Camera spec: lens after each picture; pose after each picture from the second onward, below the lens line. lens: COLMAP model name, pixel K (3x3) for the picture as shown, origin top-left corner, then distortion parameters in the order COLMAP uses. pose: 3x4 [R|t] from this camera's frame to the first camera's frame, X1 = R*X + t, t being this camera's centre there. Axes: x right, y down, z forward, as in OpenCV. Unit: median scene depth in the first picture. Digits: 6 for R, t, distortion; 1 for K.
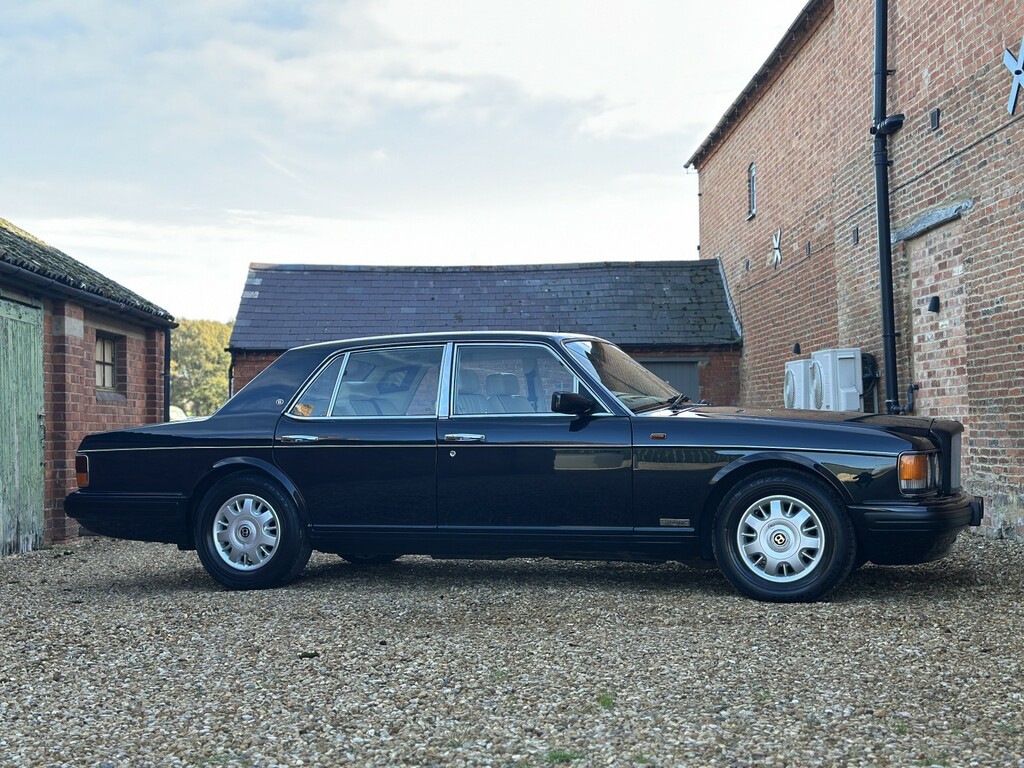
lens RADIAL K [[1438.1, 0, 512.0], [0, 1438.1, 384.0], [0, 0, 1]] dist [0.236978, -0.524322]
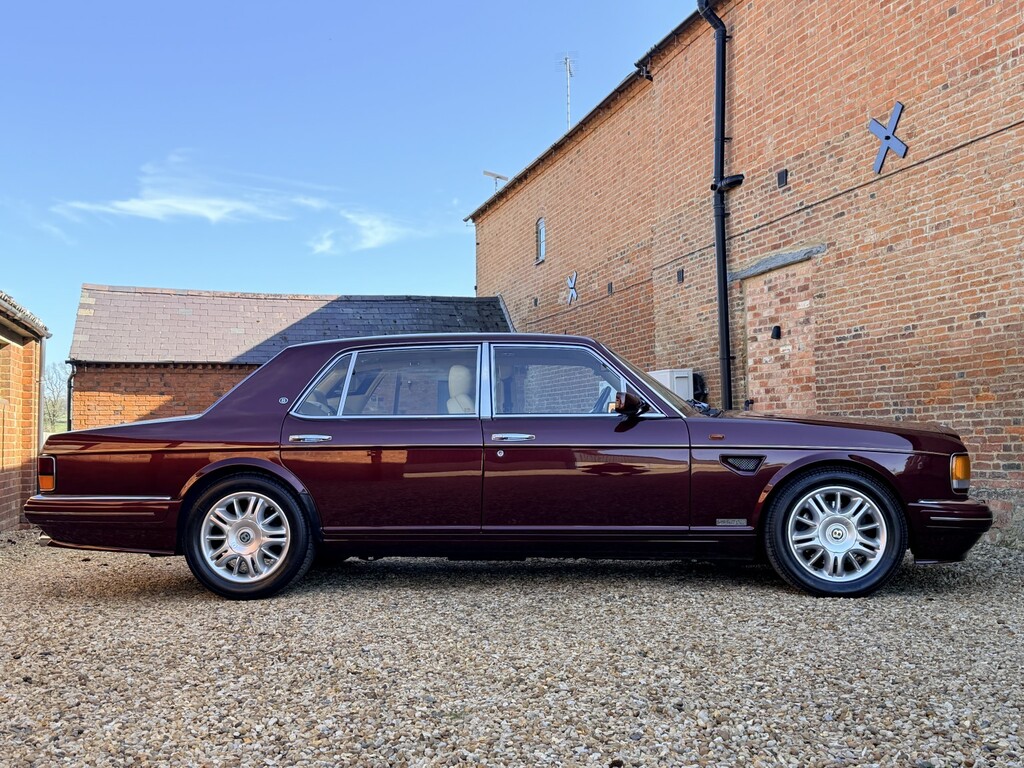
lens RADIAL K [[1158.0, 0, 512.0], [0, 1158.0, 384.0], [0, 0, 1]] dist [0.234362, -0.445354]
pose [[0.971345, 0.017981, 0.236993, -0.143864], [-0.013769, 0.999717, -0.019417, 0.009096], [-0.237275, 0.015597, 0.971317, 0.114146]]
